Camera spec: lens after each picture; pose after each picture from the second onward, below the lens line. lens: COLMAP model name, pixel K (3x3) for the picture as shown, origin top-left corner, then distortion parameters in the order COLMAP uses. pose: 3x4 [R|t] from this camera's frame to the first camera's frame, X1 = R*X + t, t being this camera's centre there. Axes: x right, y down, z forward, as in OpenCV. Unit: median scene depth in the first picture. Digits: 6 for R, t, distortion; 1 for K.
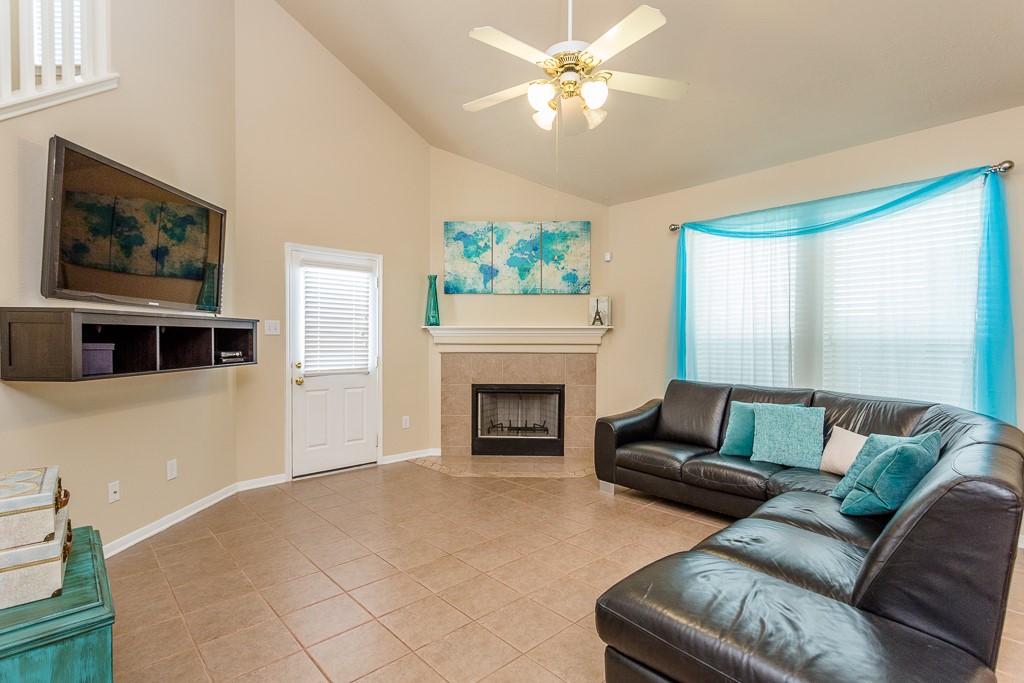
lens RADIAL K [[488.9, 0, 508.2], [0, 488.9, 345.0], [0, 0, 1]] dist [-0.000019, 0.002370]
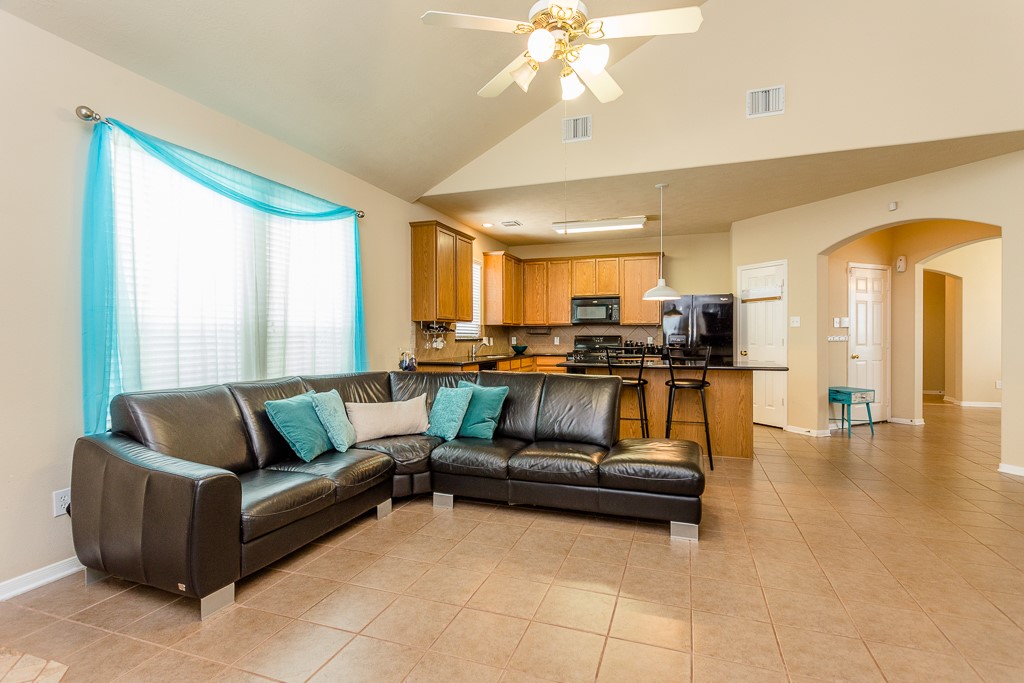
lens RADIAL K [[488.9, 0, 516.6], [0, 488.9, 339.3], [0, 0, 1]] dist [-0.000019, 0.002370]
pose [[-0.474555, -0.005347, 0.880210, -0.316581], [0.014307, 0.999803, 0.013786, 0.006381], [-0.880110, 0.019135, -0.474385, 0.738103]]
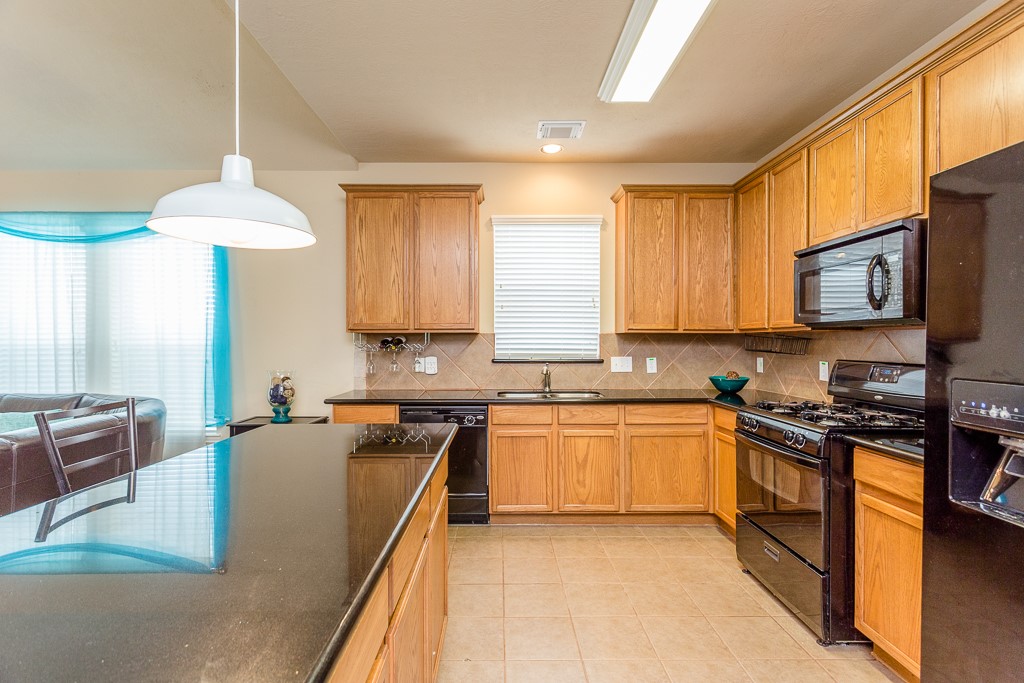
lens RADIAL K [[488.9, 0, 504.3], [0, 488.9, 344.3], [0, 0, 1]] dist [-0.000019, 0.002370]
pose [[0.671209, -0.005945, 0.741244, 0.311215], [0.010602, 0.999943, -0.001580, -0.001359], [-0.741192, 0.008919, 0.671234, -0.247948]]
